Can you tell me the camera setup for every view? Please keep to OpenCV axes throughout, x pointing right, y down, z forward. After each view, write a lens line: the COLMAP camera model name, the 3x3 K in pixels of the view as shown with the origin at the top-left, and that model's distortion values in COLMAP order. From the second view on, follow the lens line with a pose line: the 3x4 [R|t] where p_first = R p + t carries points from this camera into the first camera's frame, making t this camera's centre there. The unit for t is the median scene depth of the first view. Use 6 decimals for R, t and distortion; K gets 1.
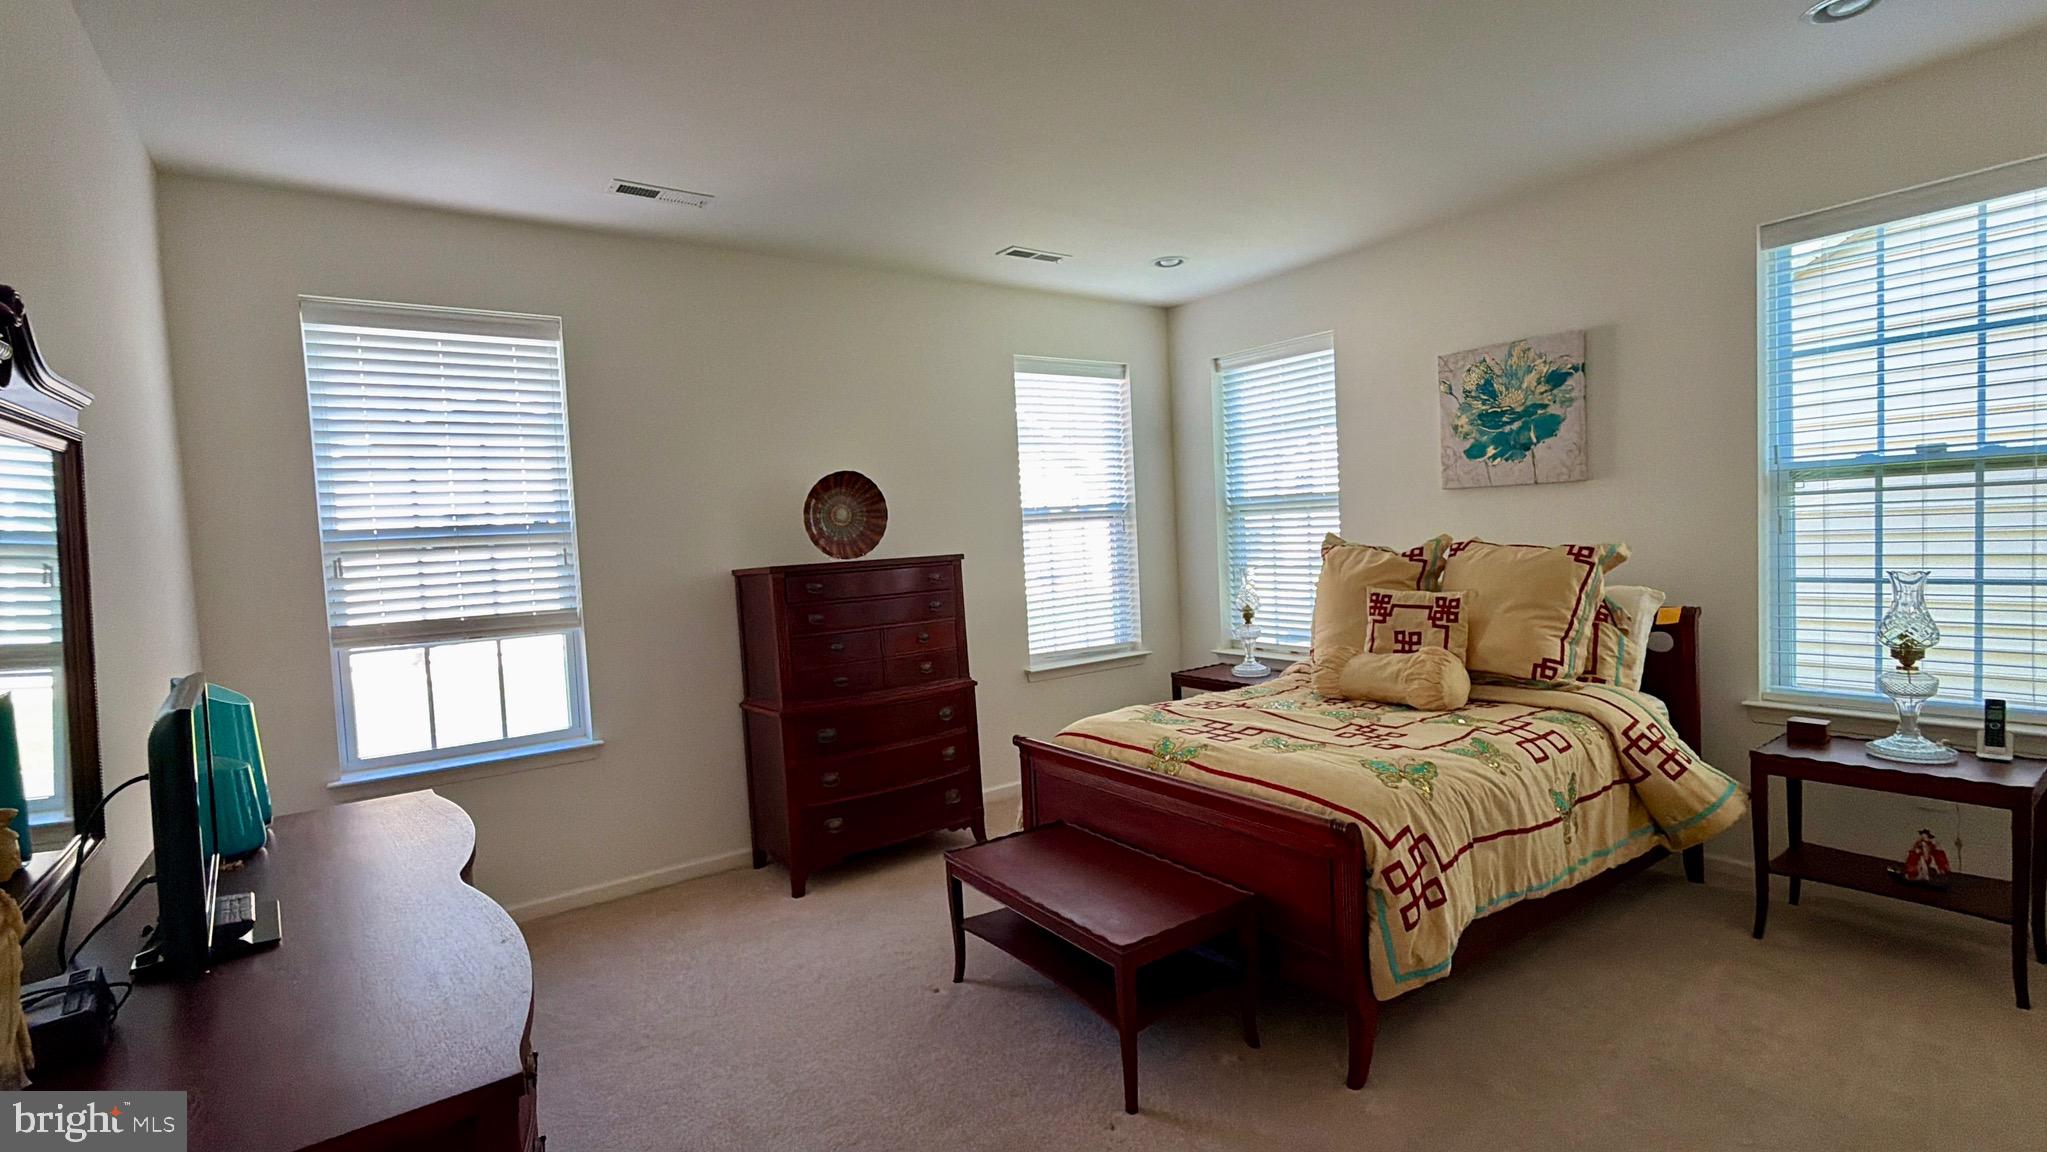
lens RADIAL K [[921.0, 0, 1021.4], [0, 921.0, 576.6], [0, 0, 1]] dist [-0.000854, -0.000194]
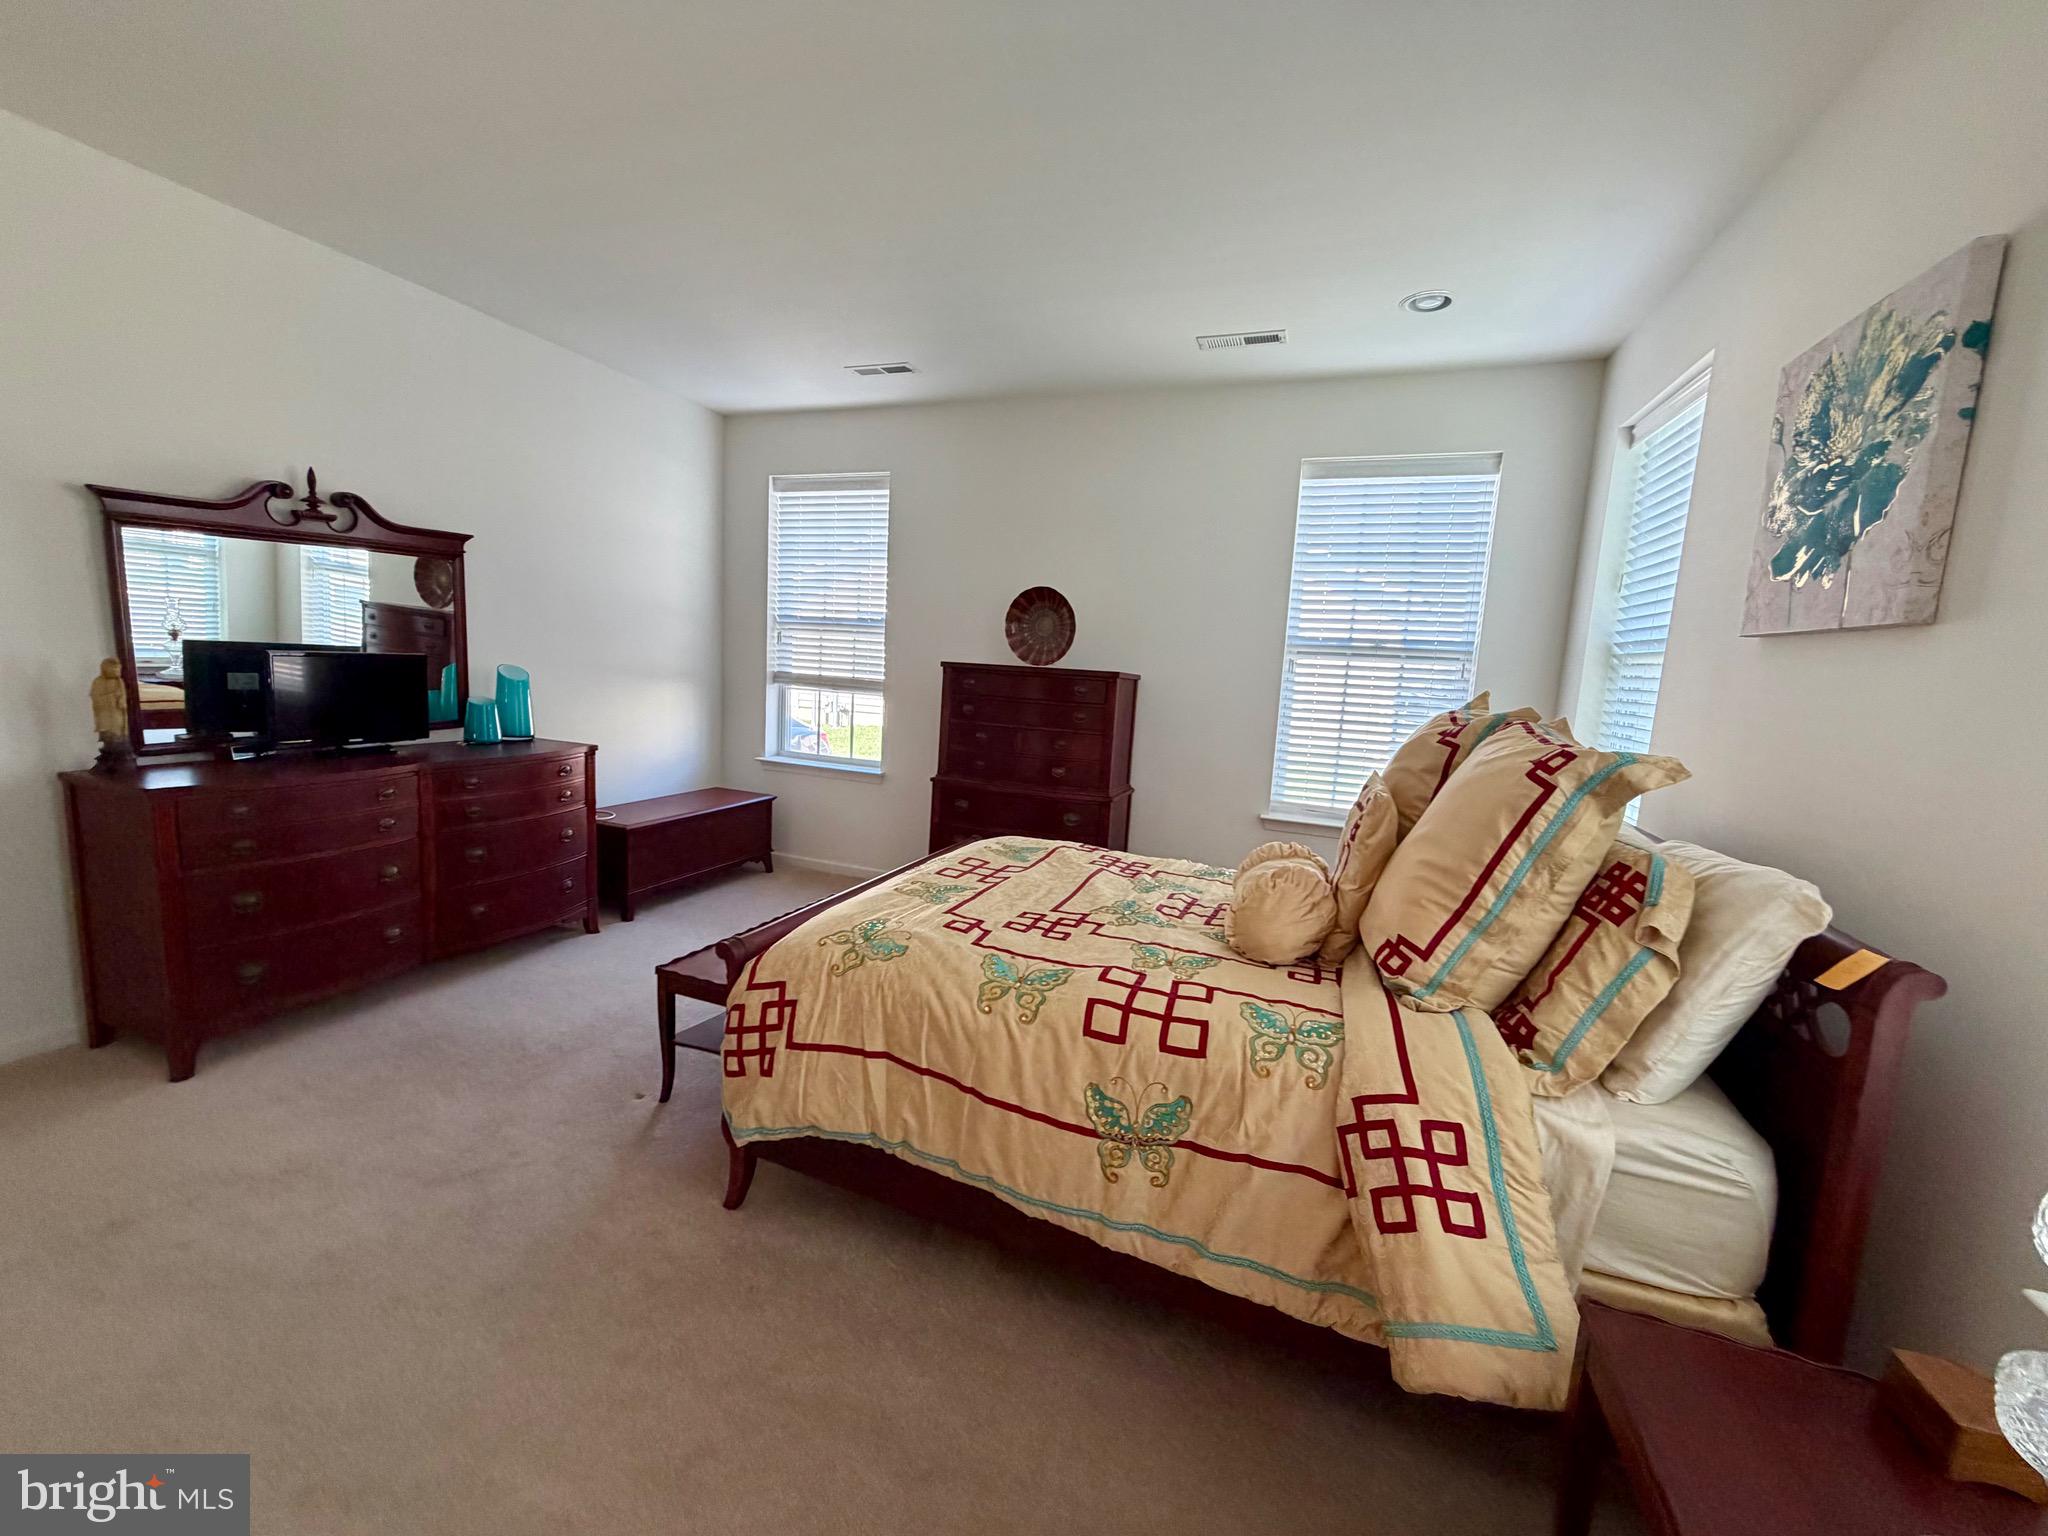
lens RADIAL K [[814.0, 0, 1015.8], [0, 814.0, 767.1], [0, 0, 1]] dist [0.000073, -0.000361]
pose [[0.542548, 0.191921, -0.817807, 0.702869], [-0.123497, 0.981196, 0.148335, -0.045414], [0.830897, 0.020517, 0.556048, 0.462227]]
